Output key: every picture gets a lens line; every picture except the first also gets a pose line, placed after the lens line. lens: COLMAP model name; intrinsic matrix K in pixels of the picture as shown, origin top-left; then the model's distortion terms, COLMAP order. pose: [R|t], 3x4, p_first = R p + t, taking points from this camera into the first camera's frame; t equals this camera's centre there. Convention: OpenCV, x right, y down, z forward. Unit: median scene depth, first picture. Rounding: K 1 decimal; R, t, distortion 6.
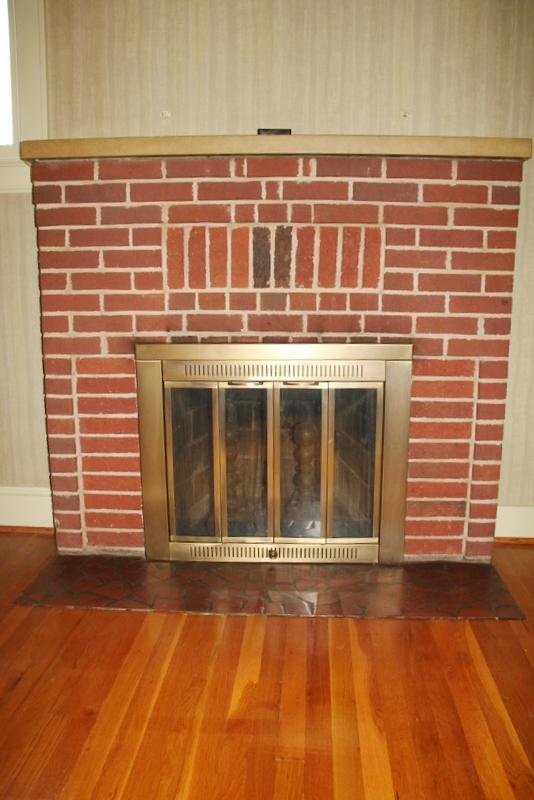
lens RADIAL K [[657.1, 0, 270.4], [0, 657.1, 399.9], [0, 0, 1]] dist [-0.136356, 0.002353]
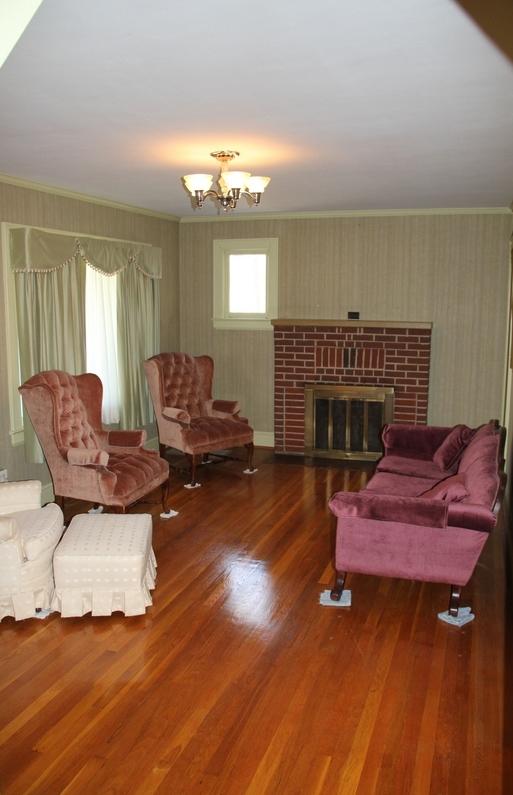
lens RADIAL K [[675.2, 0, 258.6], [0, 675.2, 395.6], [0, 0, 1]] dist [-0.006182, -0.000194]
pose [[0.960844, 0.039817, -0.274213, 0.472976], [-0.050752, 0.998169, -0.032897, 0.086719], [0.272401, 0.045526, 0.961106, -2.180906]]
